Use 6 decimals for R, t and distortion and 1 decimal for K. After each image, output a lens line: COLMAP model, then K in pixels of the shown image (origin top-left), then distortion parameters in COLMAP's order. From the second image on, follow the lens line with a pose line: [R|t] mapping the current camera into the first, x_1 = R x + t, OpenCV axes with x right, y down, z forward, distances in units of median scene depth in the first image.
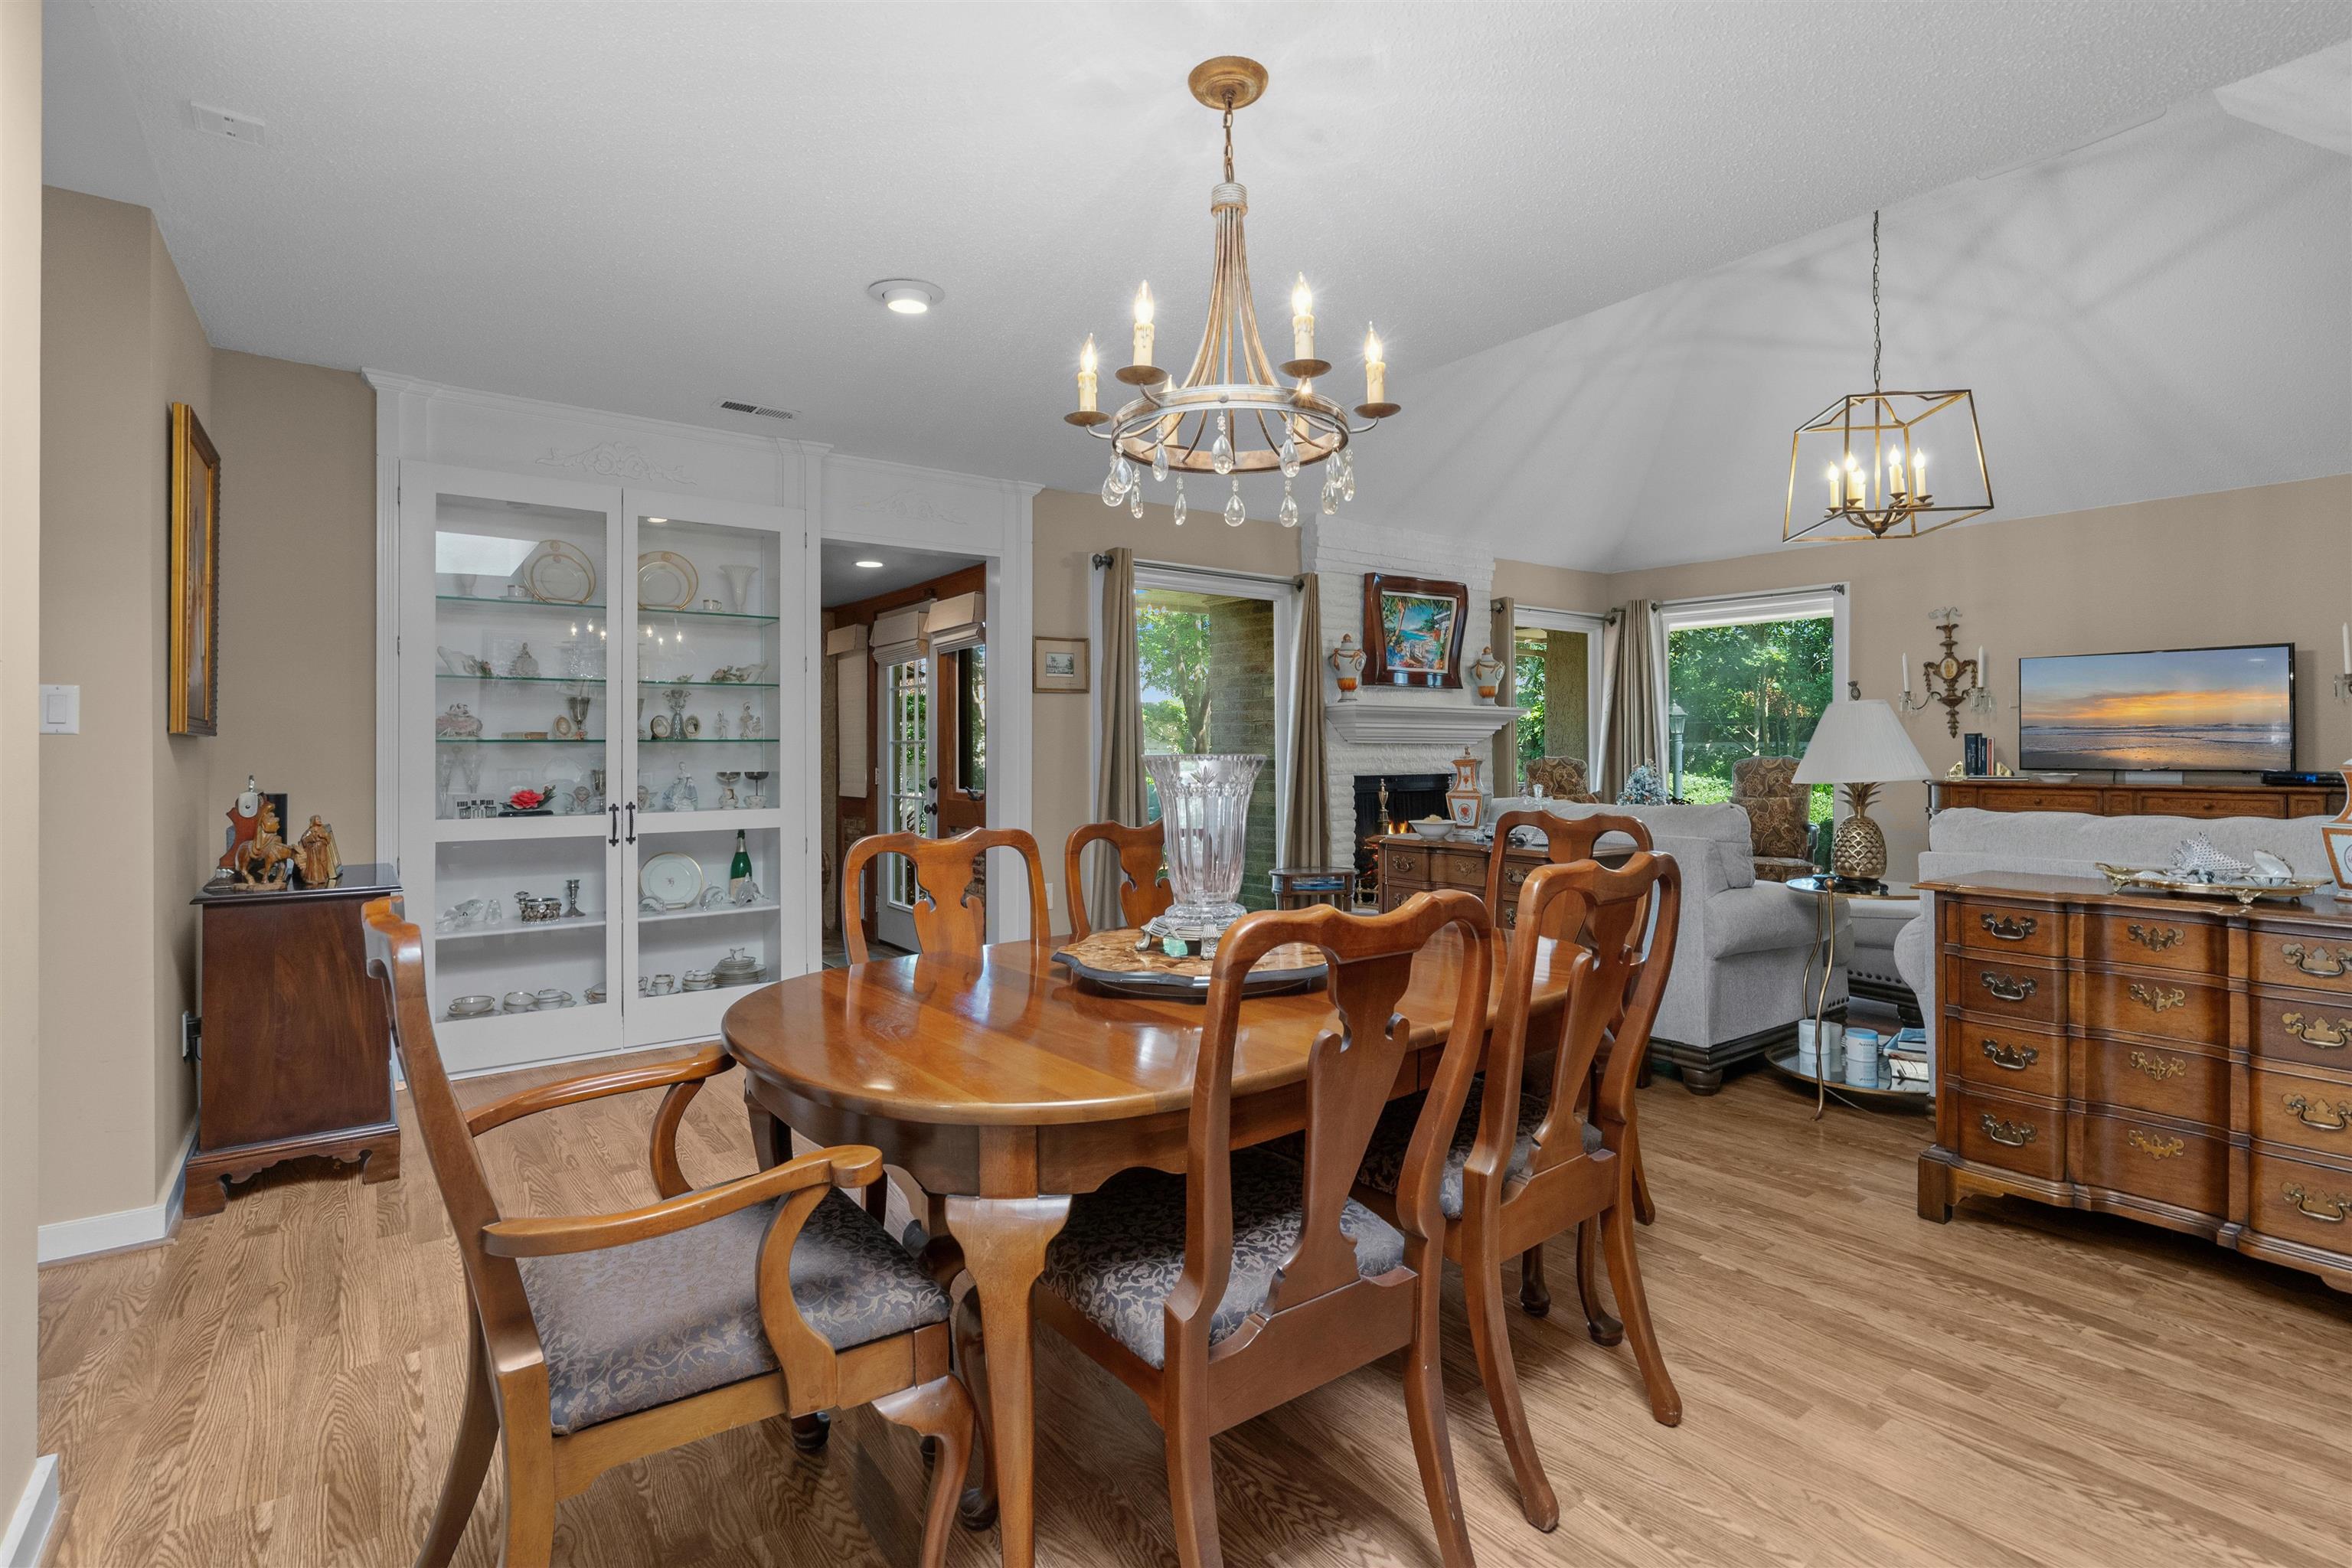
lens RADIAL K [[1093.6, 0, 1193.4], [0, 1093.6, 735.1], [0, 0, 1]] dist [0.000350, 0.000142]
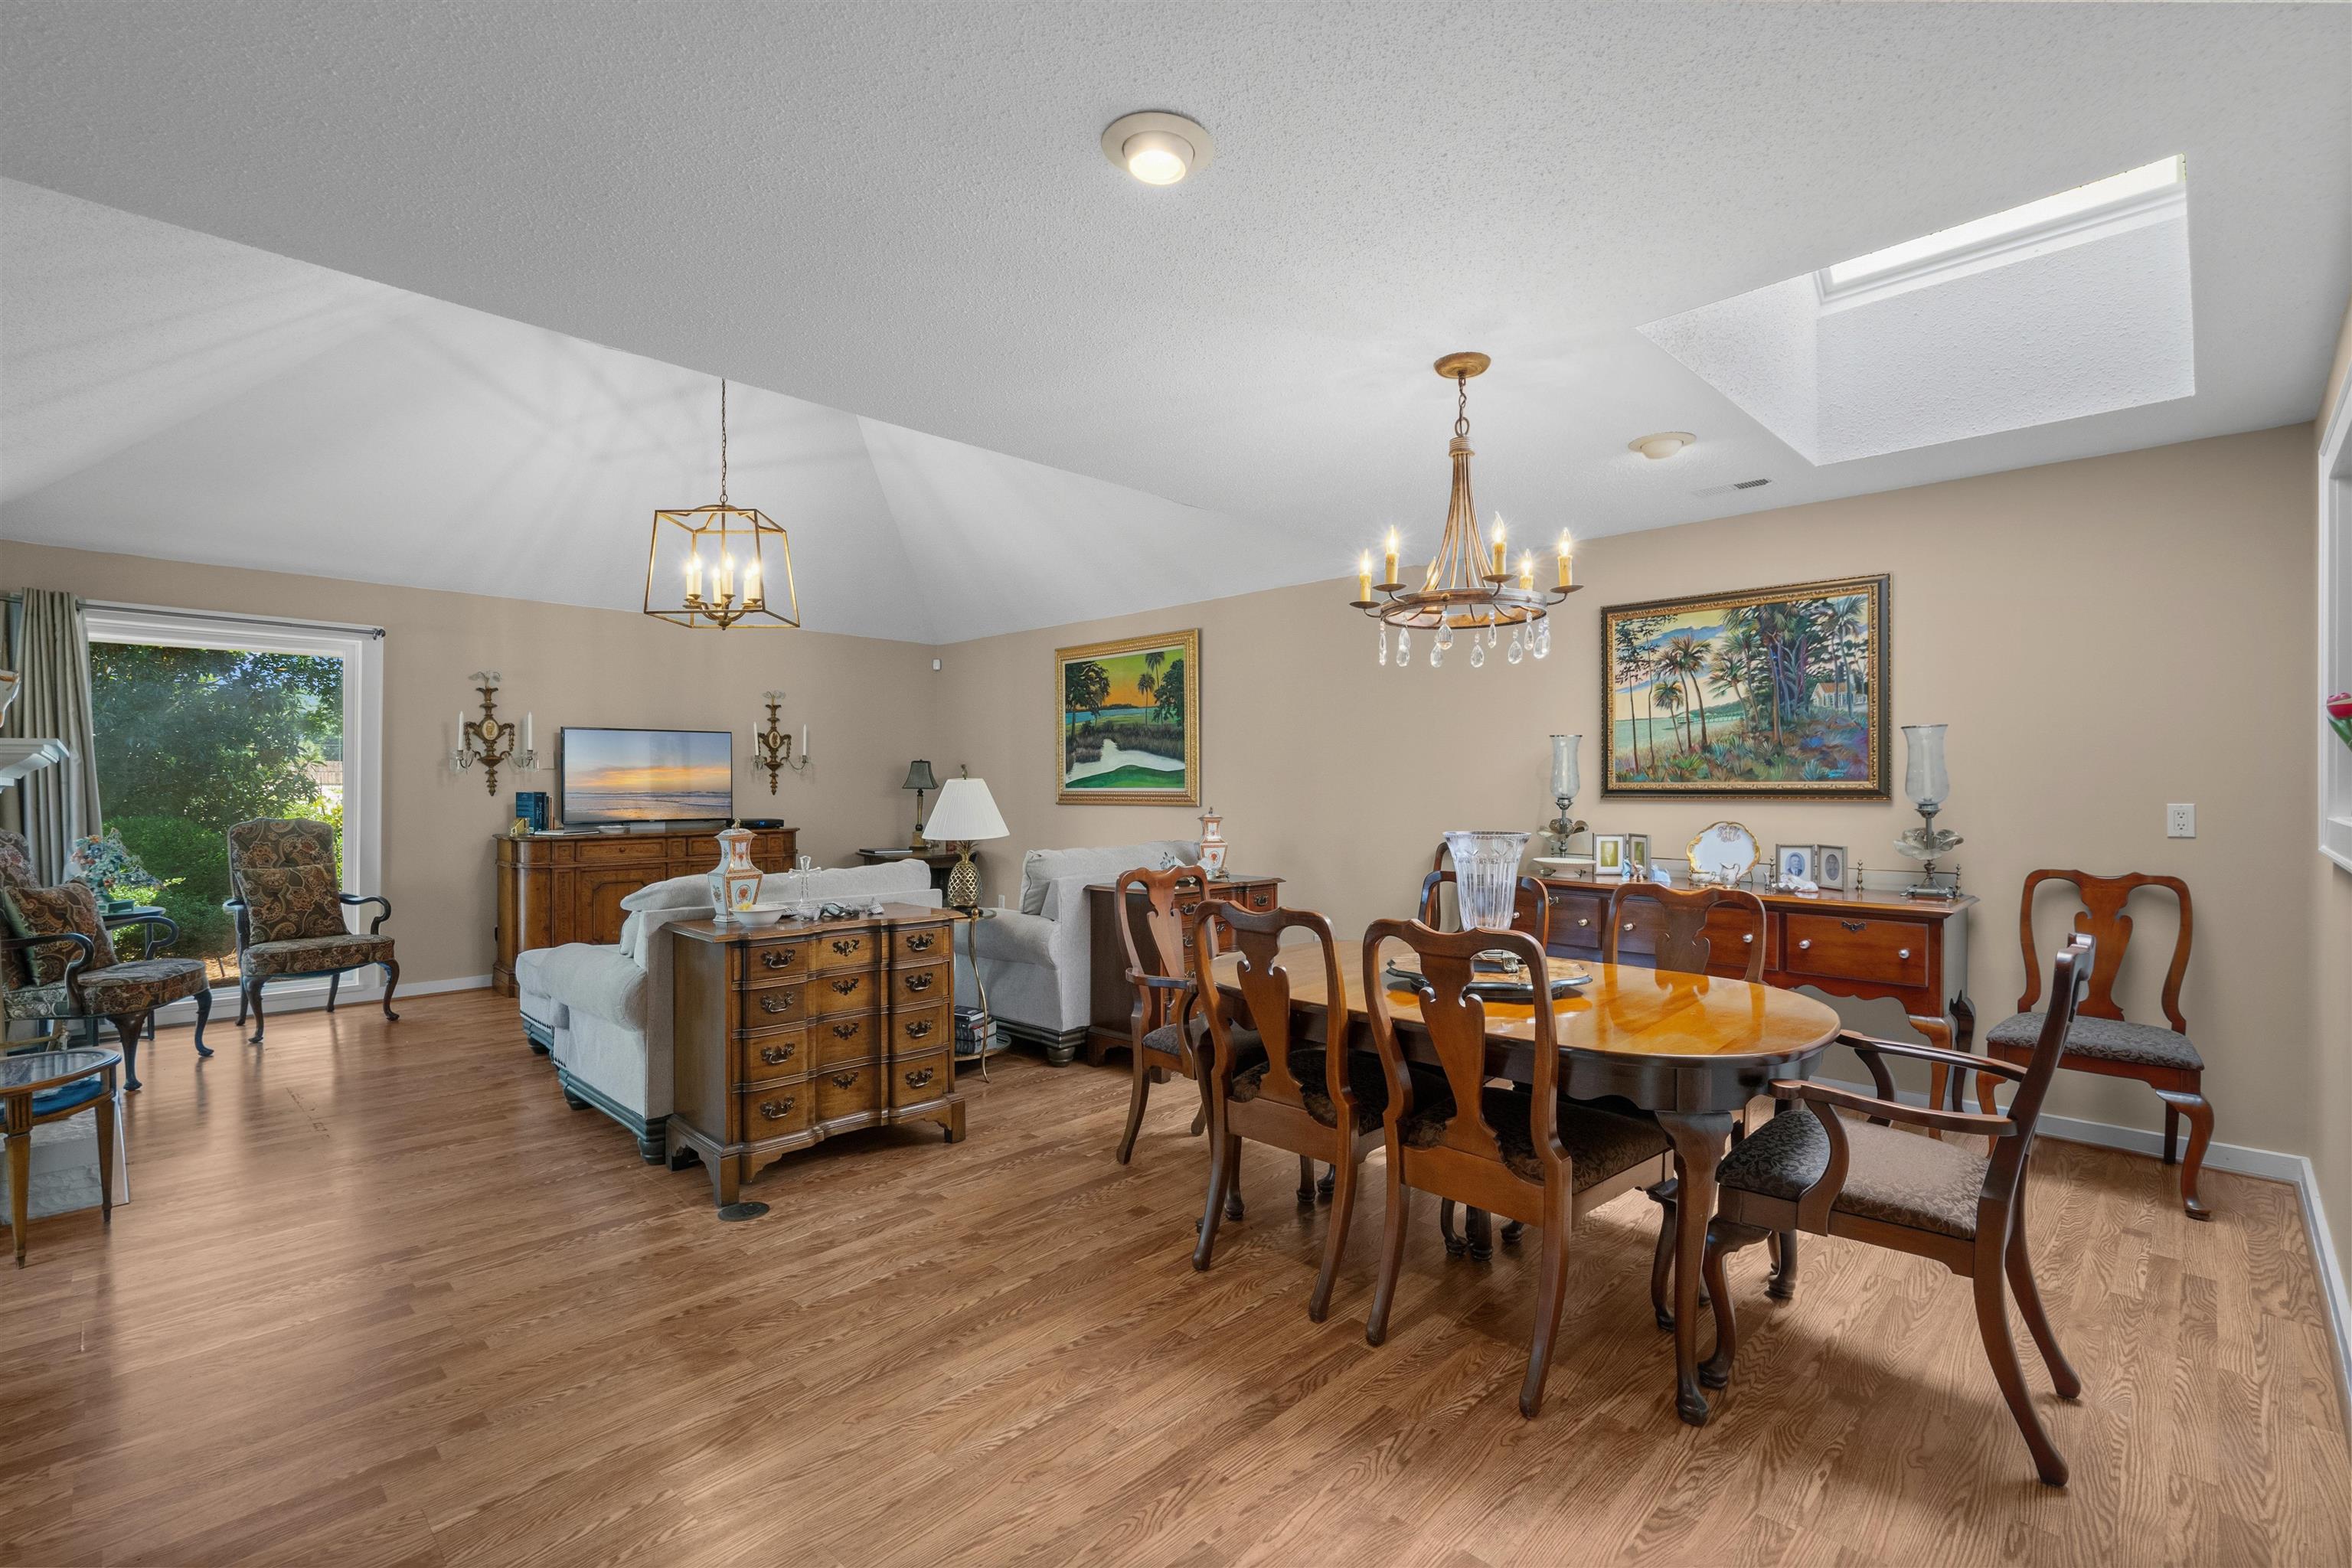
lens RADIAL K [[1058.7, 0, 1172.1], [0, 1058.7, 785.7], [0, 0, 1]] dist [-0.000546, 0.000504]
pose [[-0.154685, -0.002045, 0.987962, -0.415349], [-0.010480, 0.999945, 0.000429, -0.014732], [-0.987908, -0.010287, -0.154698, 0.514359]]
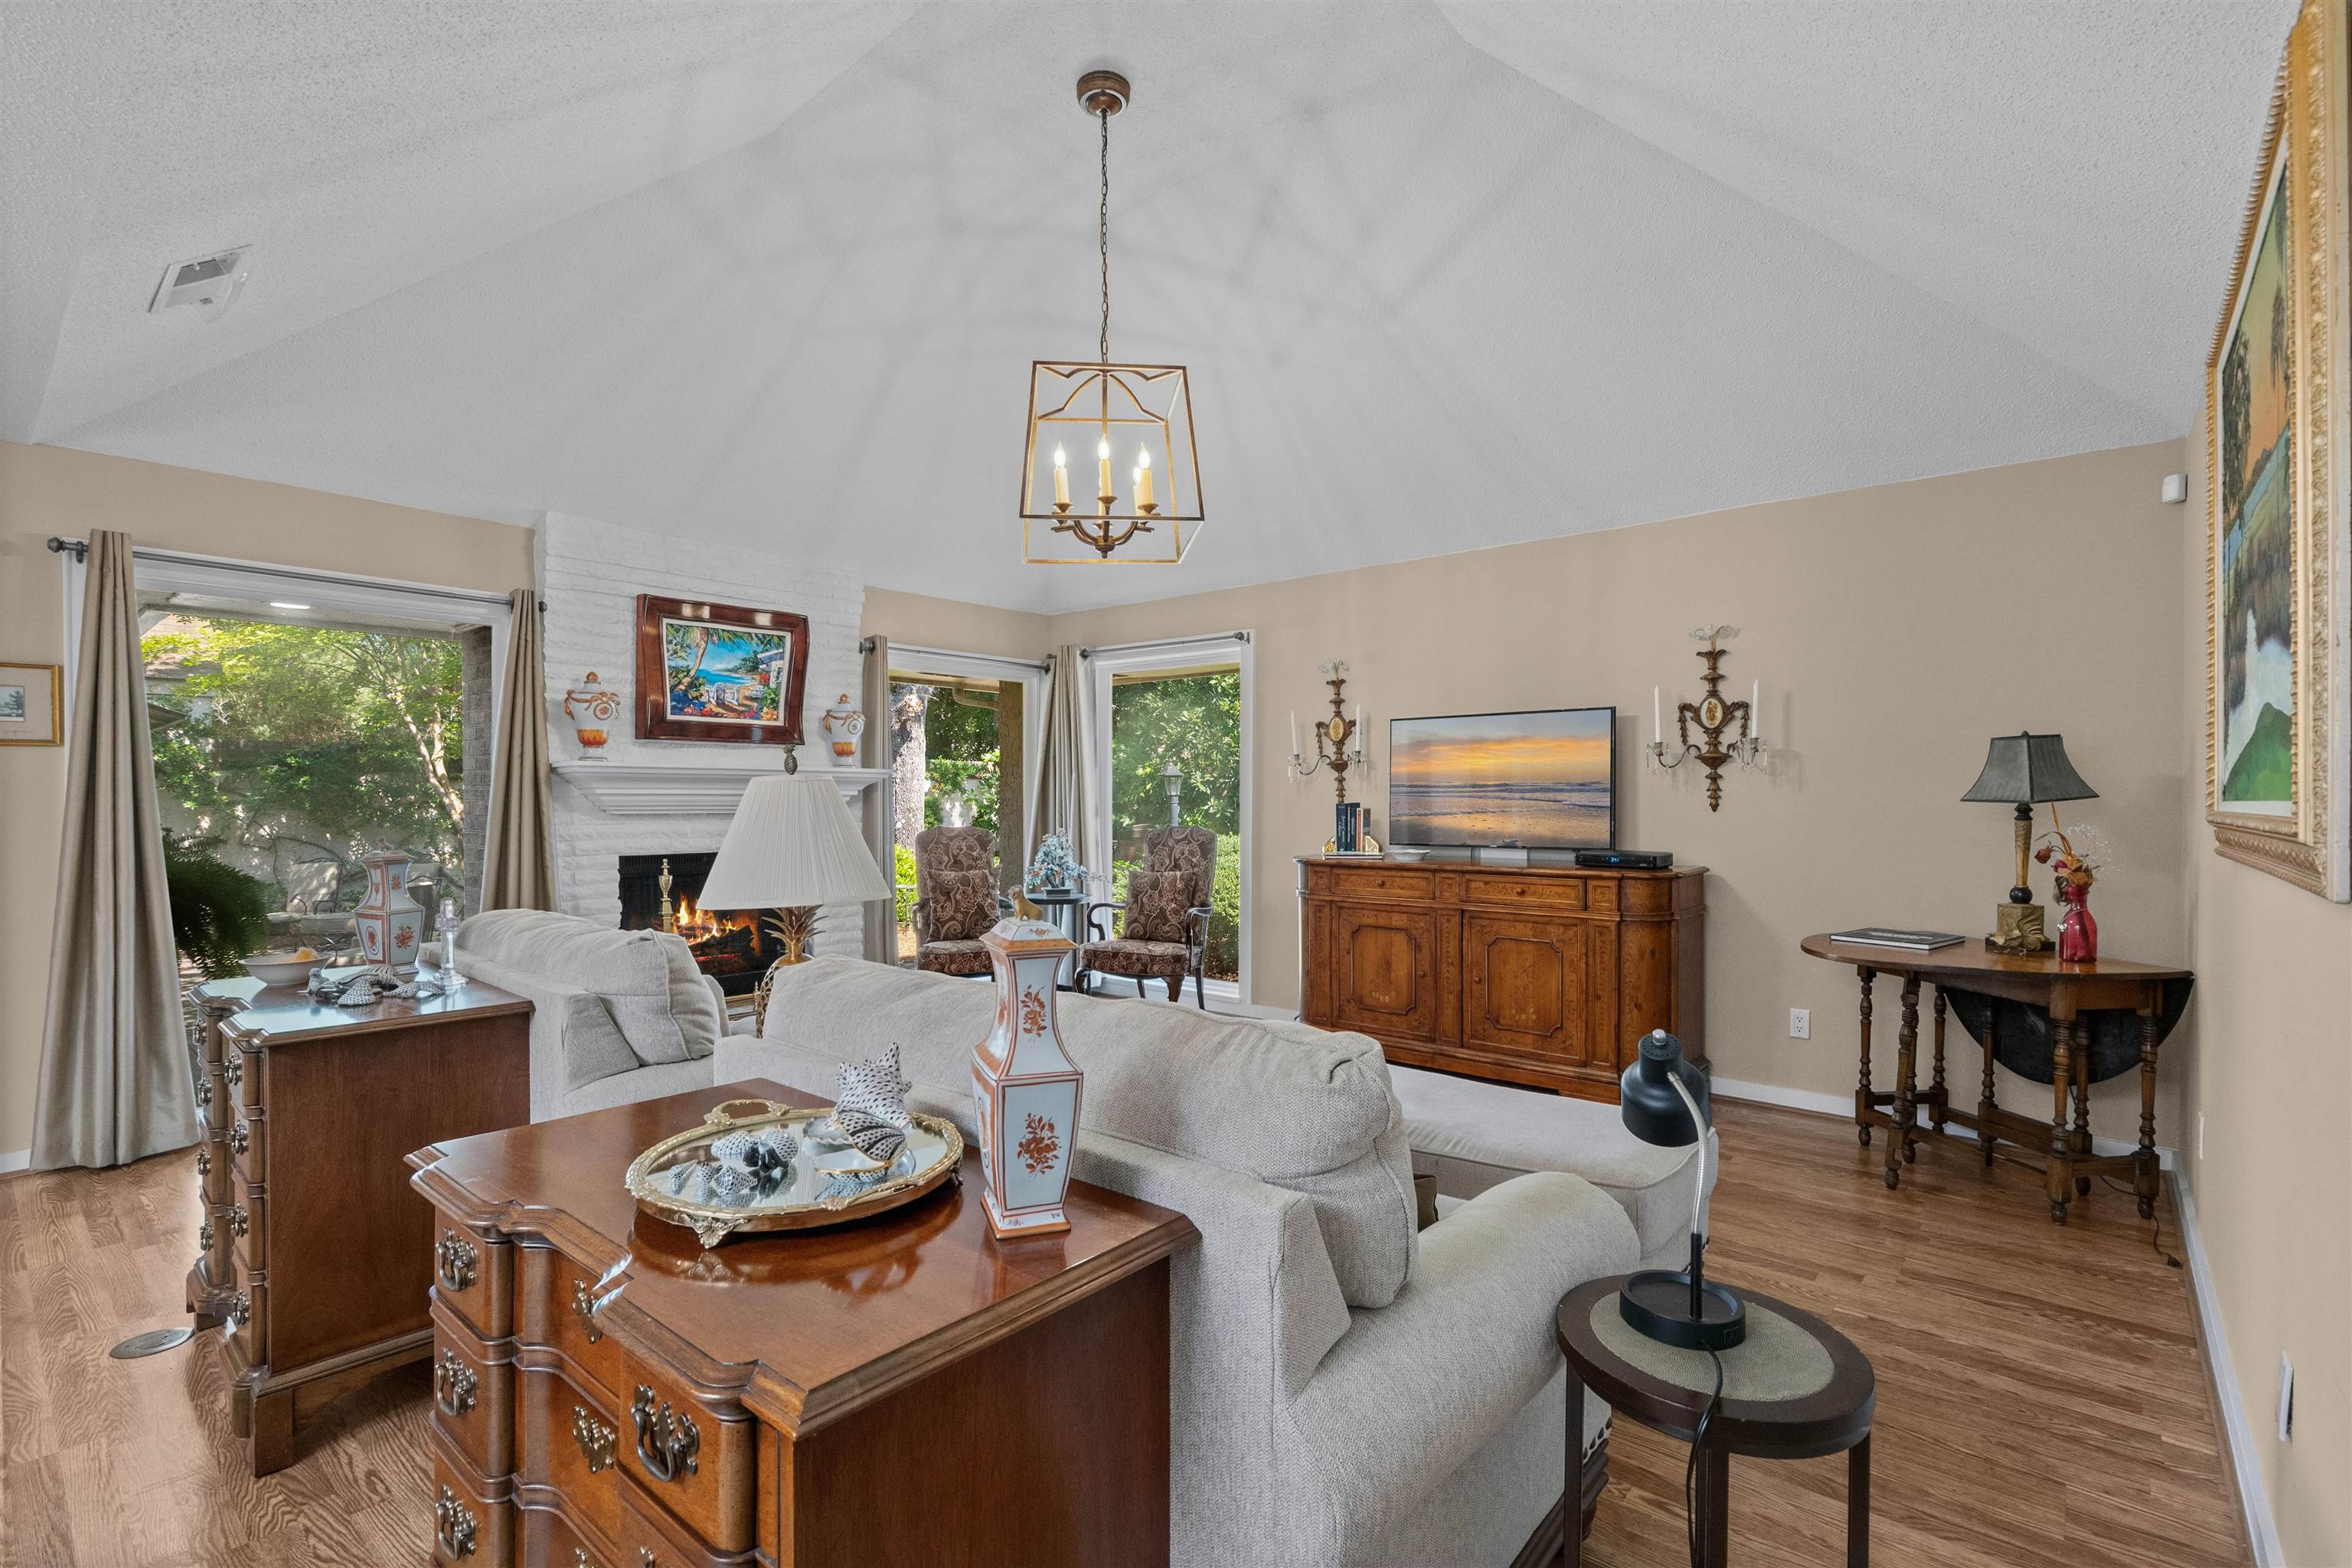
lens RADIAL K [[1066.4, 0, 1177.1], [0, 1066.4, 800.3], [0, 0, 1]] dist [-0.014108, 0.000216]
pose [[0.975174, 0.000590, 0.221438, 0.375940], [-0.003511, 0.999912, 0.012798, -0.013779], [-0.221411, -0.013257, 0.975090, 0.185620]]
